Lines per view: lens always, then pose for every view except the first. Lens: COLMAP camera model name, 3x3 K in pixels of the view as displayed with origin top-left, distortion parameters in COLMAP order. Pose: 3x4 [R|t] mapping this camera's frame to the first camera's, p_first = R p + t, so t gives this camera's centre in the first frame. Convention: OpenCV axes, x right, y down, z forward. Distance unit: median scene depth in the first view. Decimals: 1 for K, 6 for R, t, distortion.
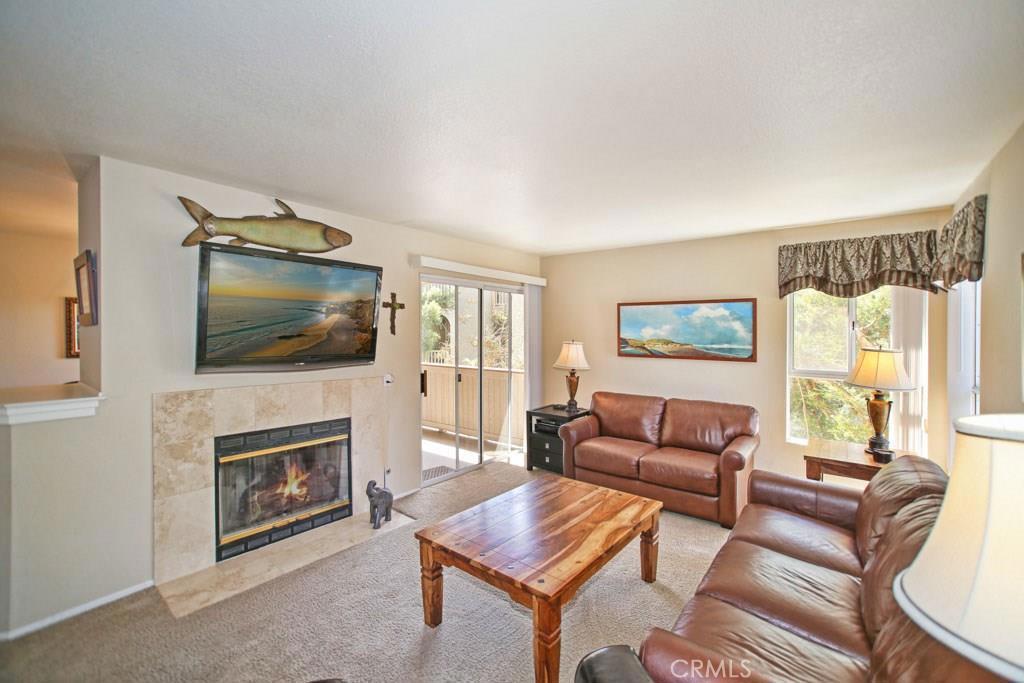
lens RADIAL K [[447.0, 0, 512.0], [0, 447.0, 341.5], [0, 0, 1]] dist [-0.002124, -0.000037]
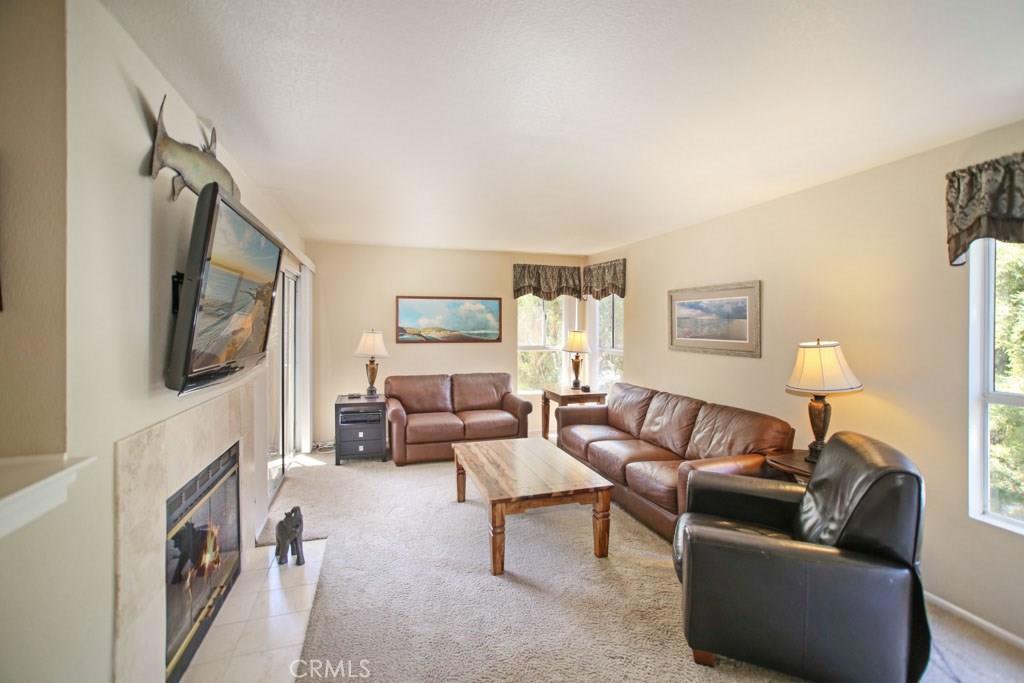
lens RADIAL K [[431.7, 0, 510.7], [0, 431.7, 324.8], [0, 0, 1]] dist [0.000462, 0.000084]
pose [[0.560691, -0.000739, 0.828025, -0.569600], [0.022816, 0.999634, -0.014558, 0.010645], [-0.827711, 0.027055, 0.560502, 0.189051]]
